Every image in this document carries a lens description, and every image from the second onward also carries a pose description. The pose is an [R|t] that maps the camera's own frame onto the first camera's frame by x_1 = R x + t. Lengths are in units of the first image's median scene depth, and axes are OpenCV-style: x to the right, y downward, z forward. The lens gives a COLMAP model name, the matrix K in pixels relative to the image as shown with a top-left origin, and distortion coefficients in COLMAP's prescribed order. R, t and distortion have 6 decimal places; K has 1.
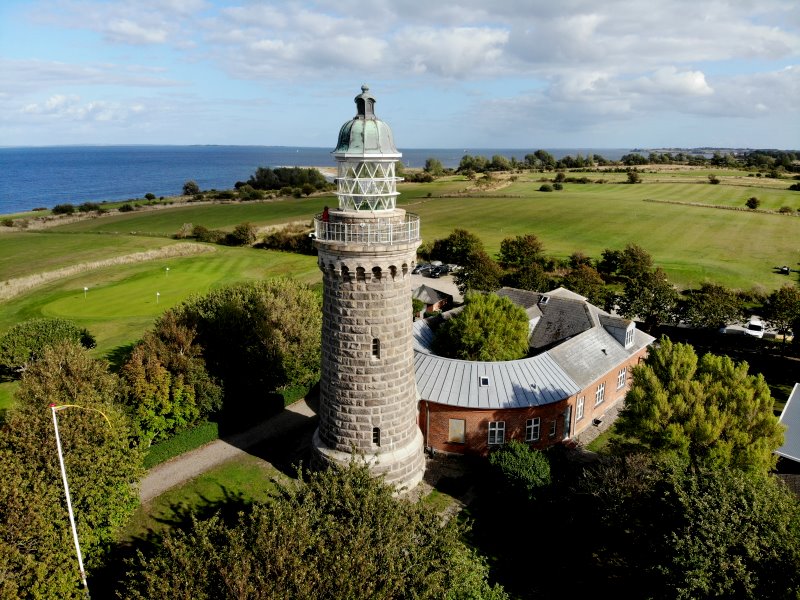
lens RADIAL K [[596.6, 0, 406.5], [0, 596.6, 305.4], [0, 0, 1]] dist [-0.024800, -0.022549]
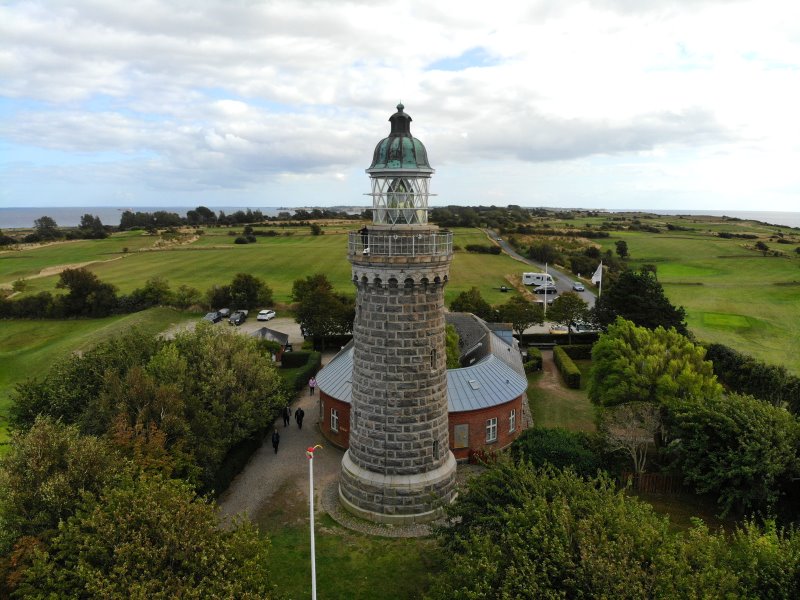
lens RADIAL K [[596.6, 0, 398.2], [0, 596.6, 294.1], [0, 0, 1]] dist [-0.024800, -0.022549]
pose [[0.851539, -0.070891, 0.519477, -0.205597], [0.129259, 0.988619, -0.076971, 0.010966], [-0.508108, 0.132691, 0.851011, 0.054189]]
